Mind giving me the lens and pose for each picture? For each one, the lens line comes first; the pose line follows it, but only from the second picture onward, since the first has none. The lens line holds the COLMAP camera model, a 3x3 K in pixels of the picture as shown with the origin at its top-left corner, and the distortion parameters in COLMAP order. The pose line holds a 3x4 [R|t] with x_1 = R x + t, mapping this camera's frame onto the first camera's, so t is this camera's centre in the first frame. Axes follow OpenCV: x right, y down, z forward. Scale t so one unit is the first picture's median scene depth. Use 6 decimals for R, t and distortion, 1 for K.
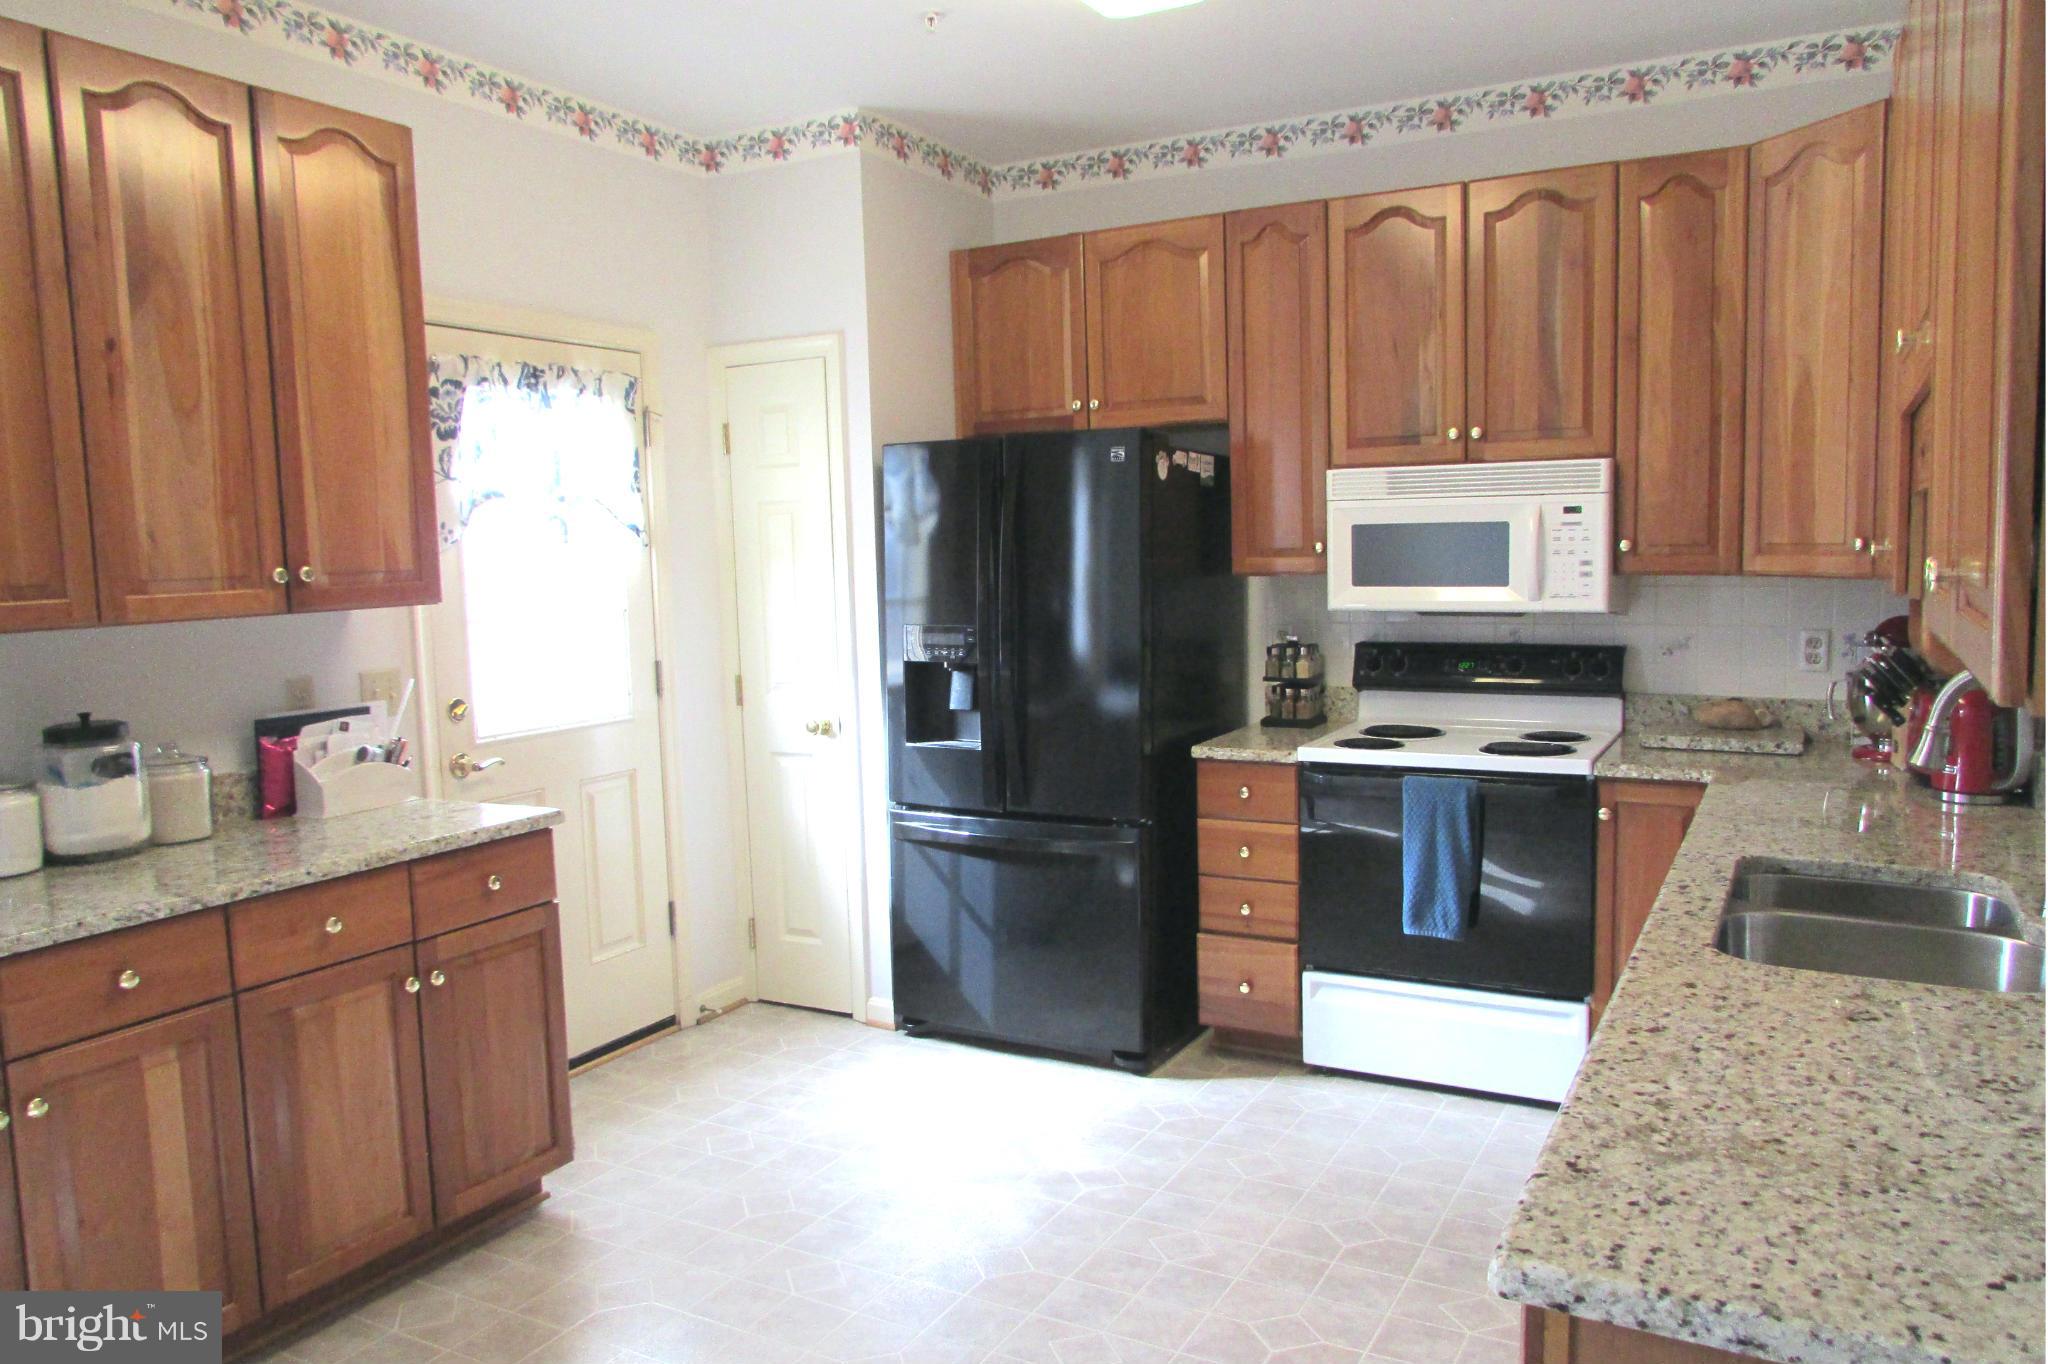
lens RADIAL K [[1471.9, 0, 1035.7], [0, 1471.9, 690.9], [0, 0, 1]] dist [-0.027463, 0.015108]
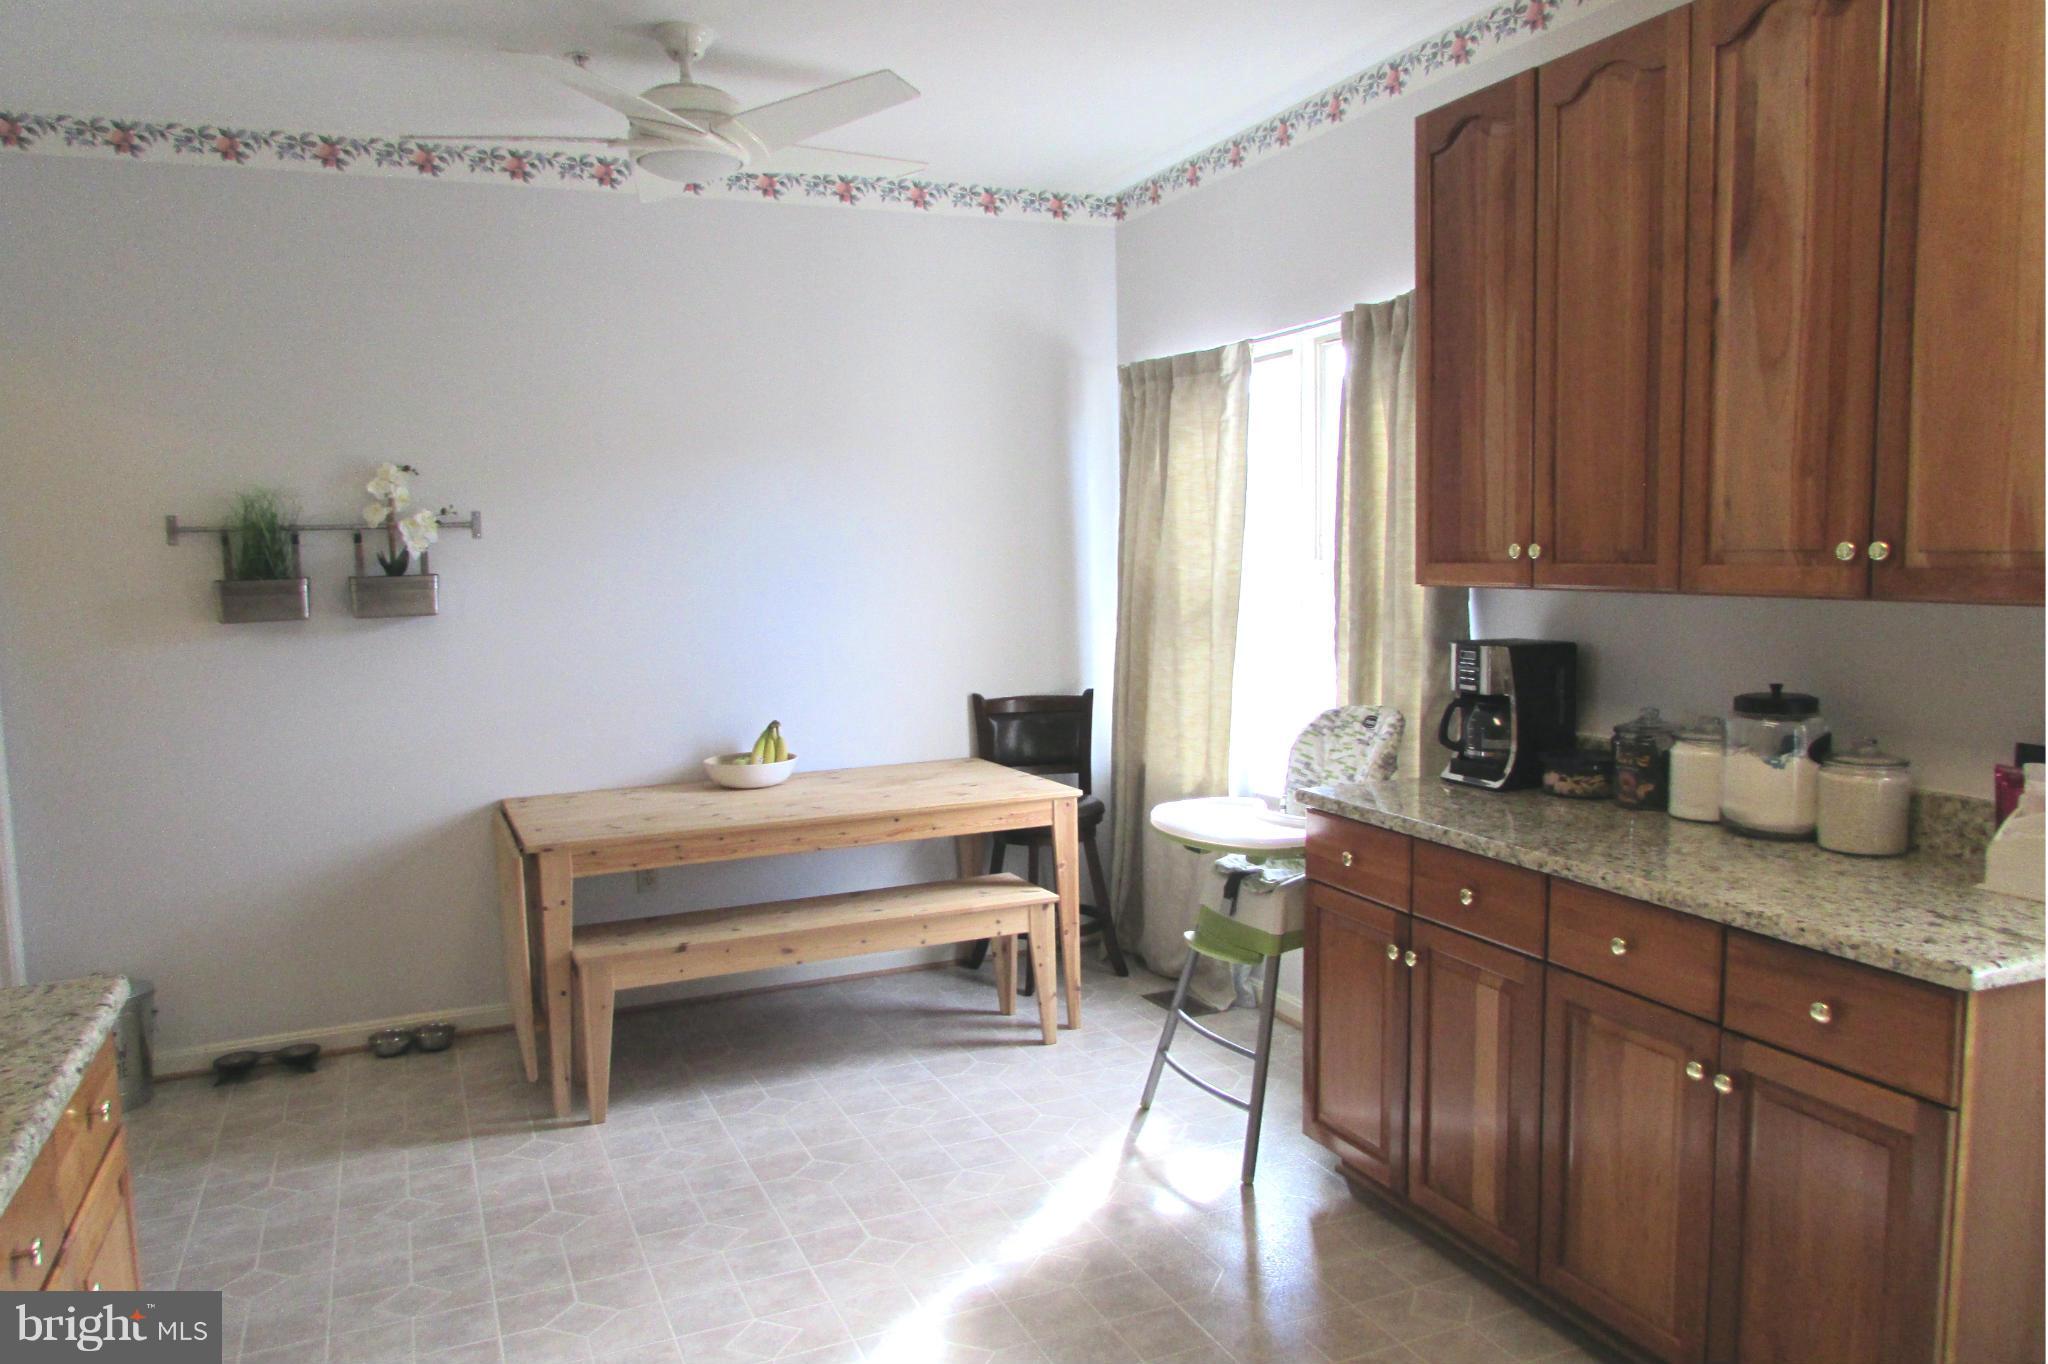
lens RADIAL K [[1471.9, 0, 1023.5], [0, 1471.9, 681.4], [0, 0, 1]] dist [-0.027463, 0.015108]
pose [[-0.618603, 0.112733, -0.777574, 0.392302], [-0.048418, 0.982303, 0.180934, -0.132890], [0.784210, 0.149575, -0.602197, 1.150759]]
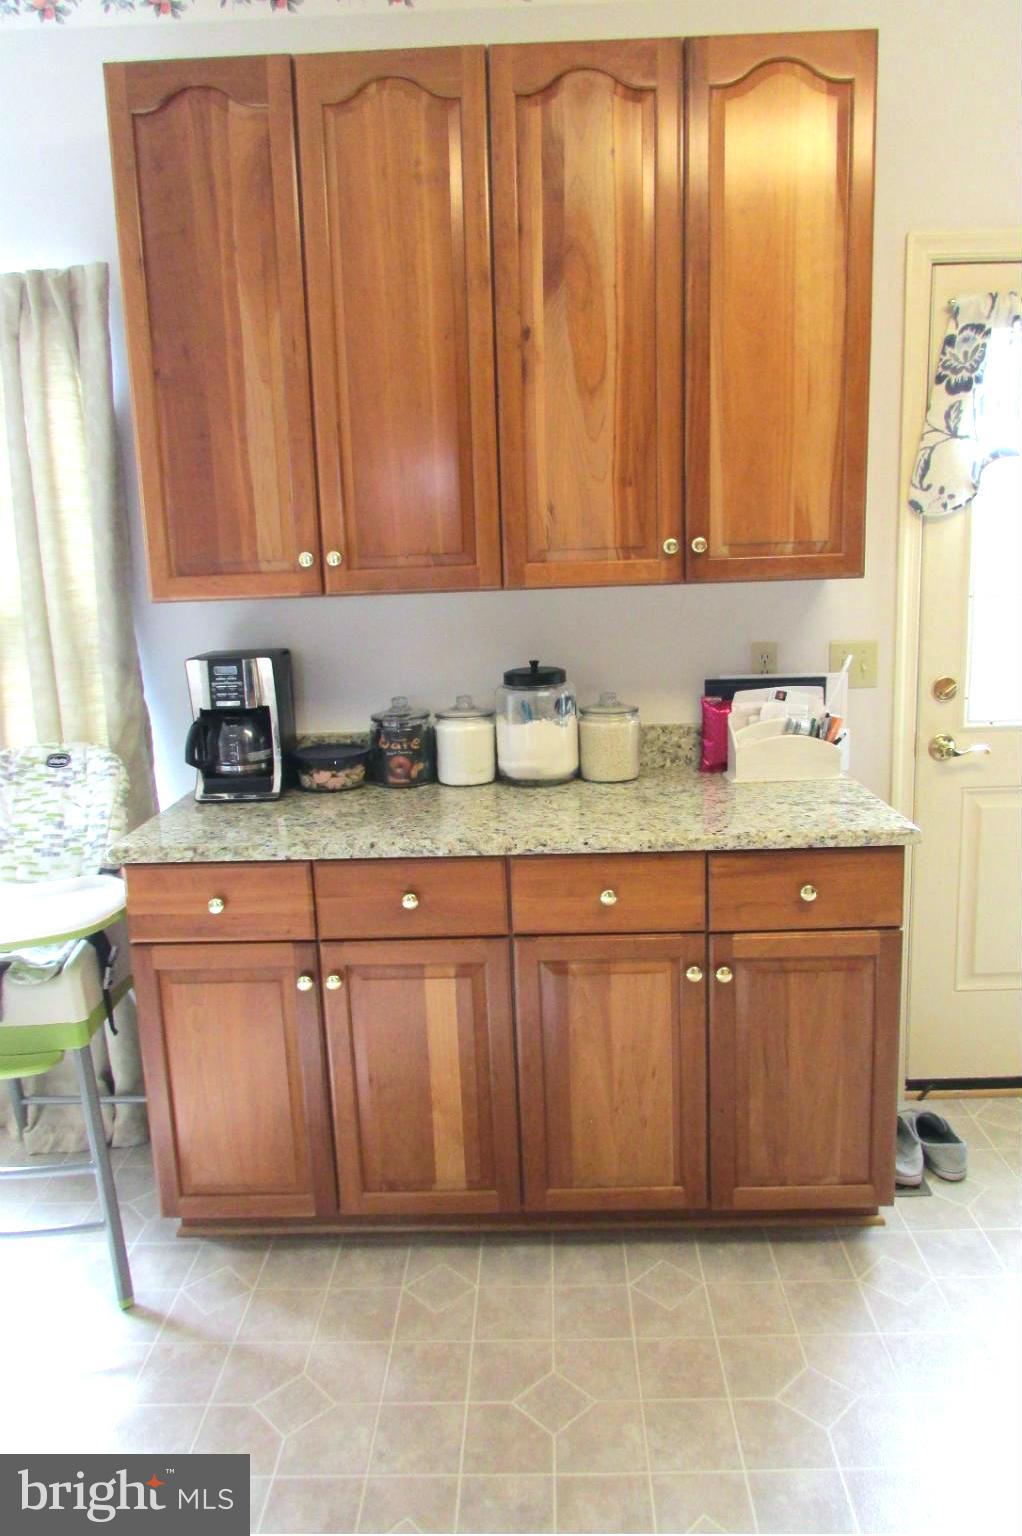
lens RADIAL K [[1103.9, 0, 523.9], [0, 1103.9, 751.5], [0, 0, 1]] dist [-0.027463, 0.015108]
pose [[0.456561, 0.181656, -0.870950, 0.135591], [-0.070888, 0.983249, 0.167918, -0.060530], [0.886864, -0.014924, 0.461790, 0.556436]]
